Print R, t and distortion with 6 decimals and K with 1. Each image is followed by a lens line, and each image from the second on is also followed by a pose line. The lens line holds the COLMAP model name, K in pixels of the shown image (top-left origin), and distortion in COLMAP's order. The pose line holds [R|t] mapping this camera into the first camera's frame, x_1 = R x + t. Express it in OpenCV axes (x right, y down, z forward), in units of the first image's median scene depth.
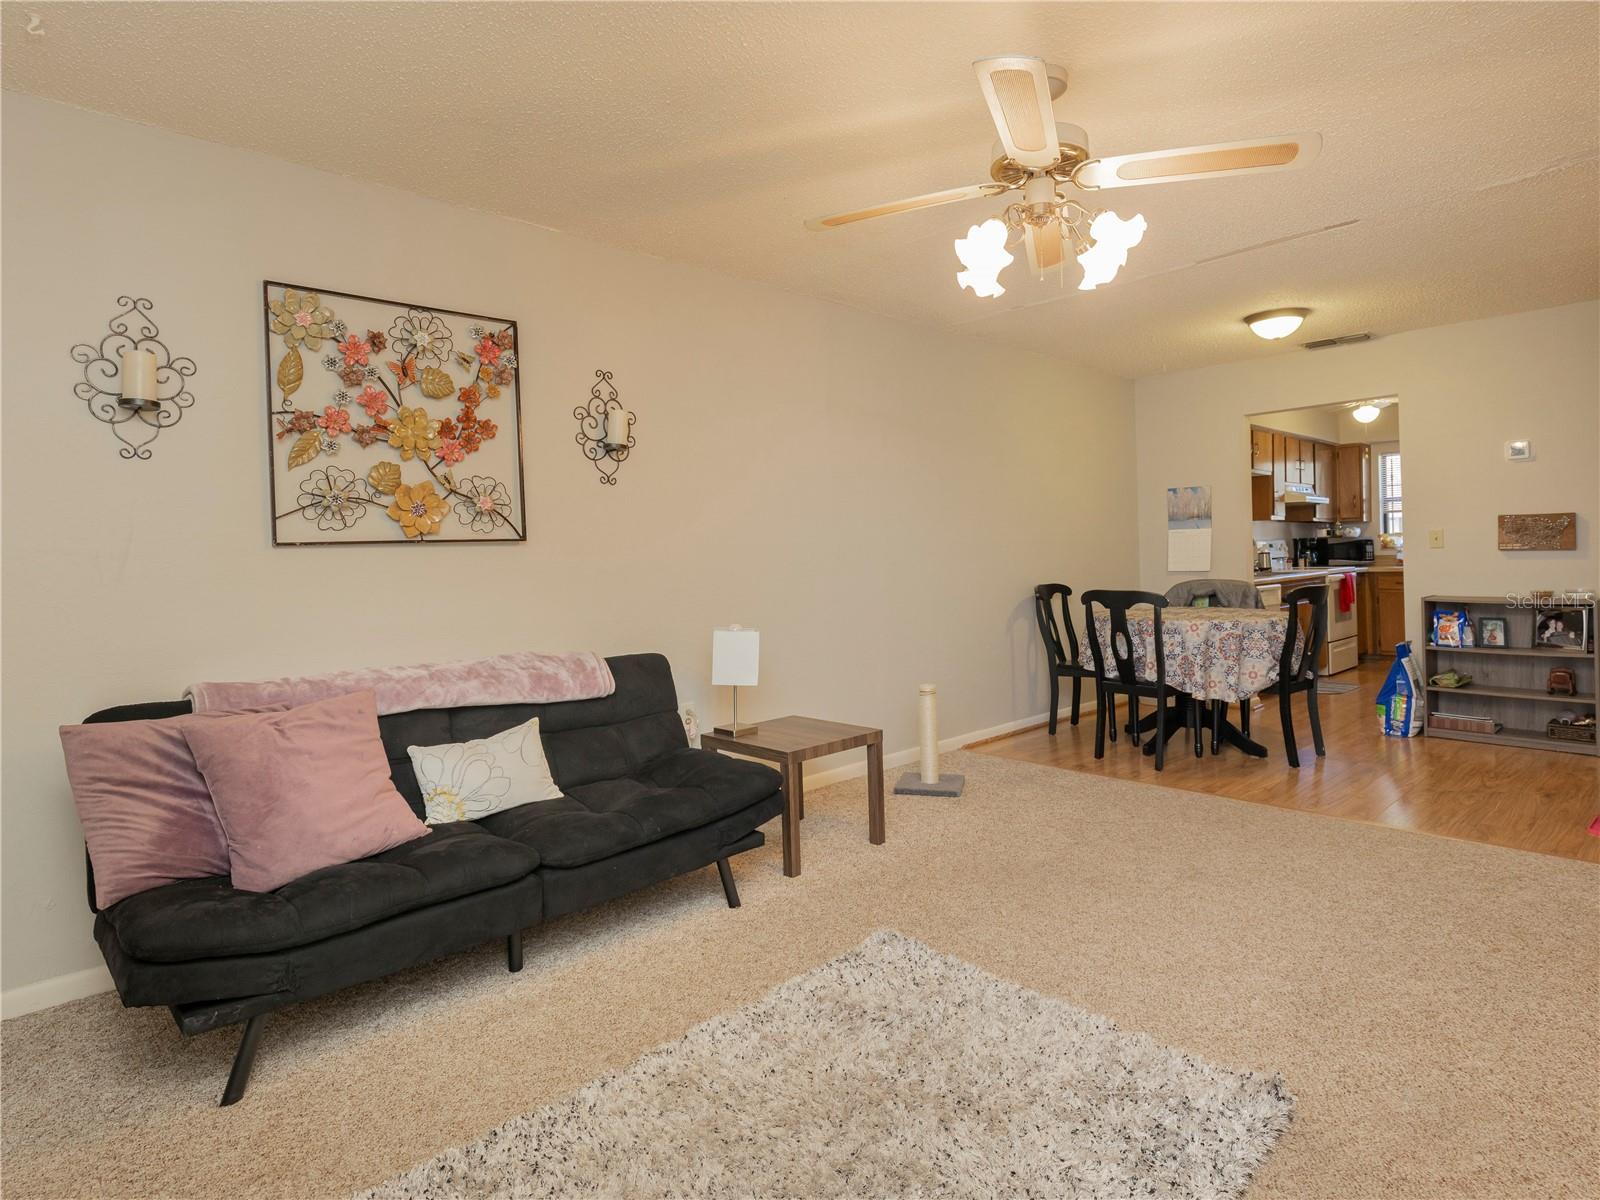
lens RADIAL K [[904.7, 0, 801.5], [0, 904.7, 563.0], [0, 0, 1]] dist [-0.001433, 0.000430]
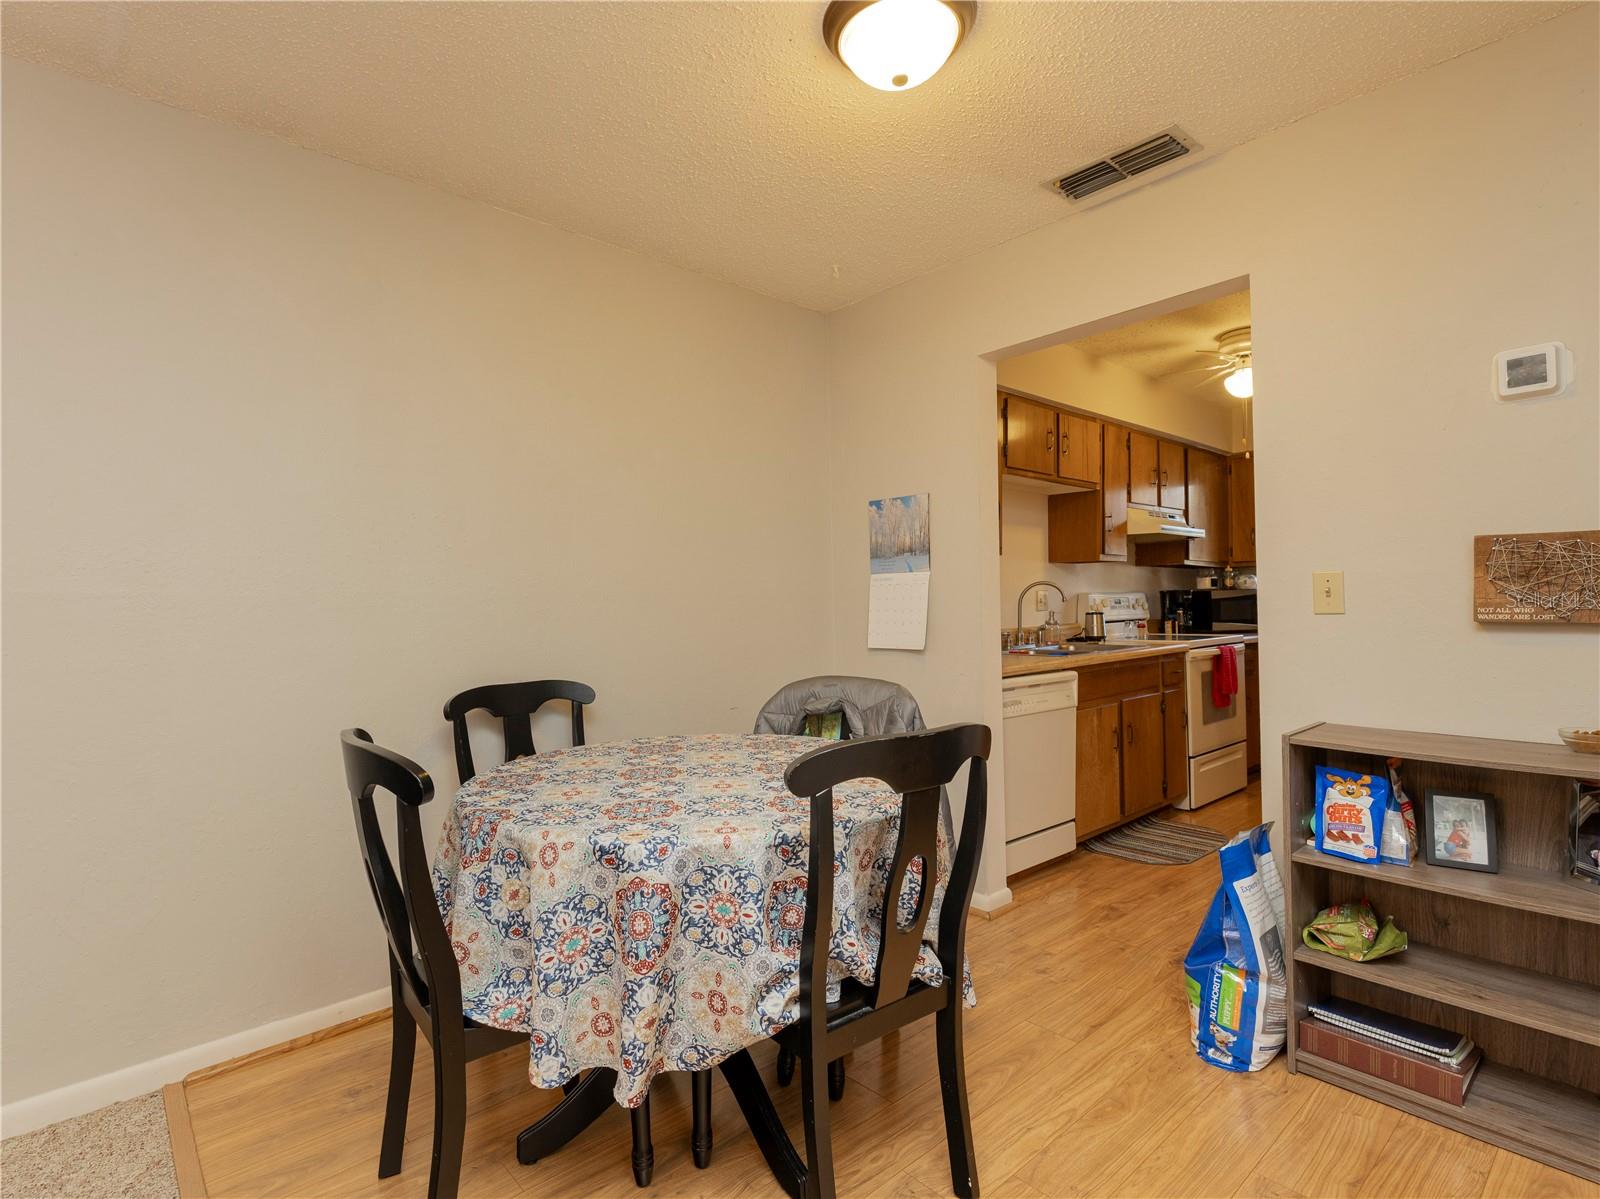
lens RADIAL K [[802.0, 0, 813.1], [0, 802.0, 610.1], [0, 0, 1]] dist [0.001224, 0.000472]
pose [[0.999640, 0.006404, -0.026041, 0.470301], [-0.006384, 0.999979, 0.000853, -0.017831], [0.026046, -0.000686, 0.999661, 0.614670]]
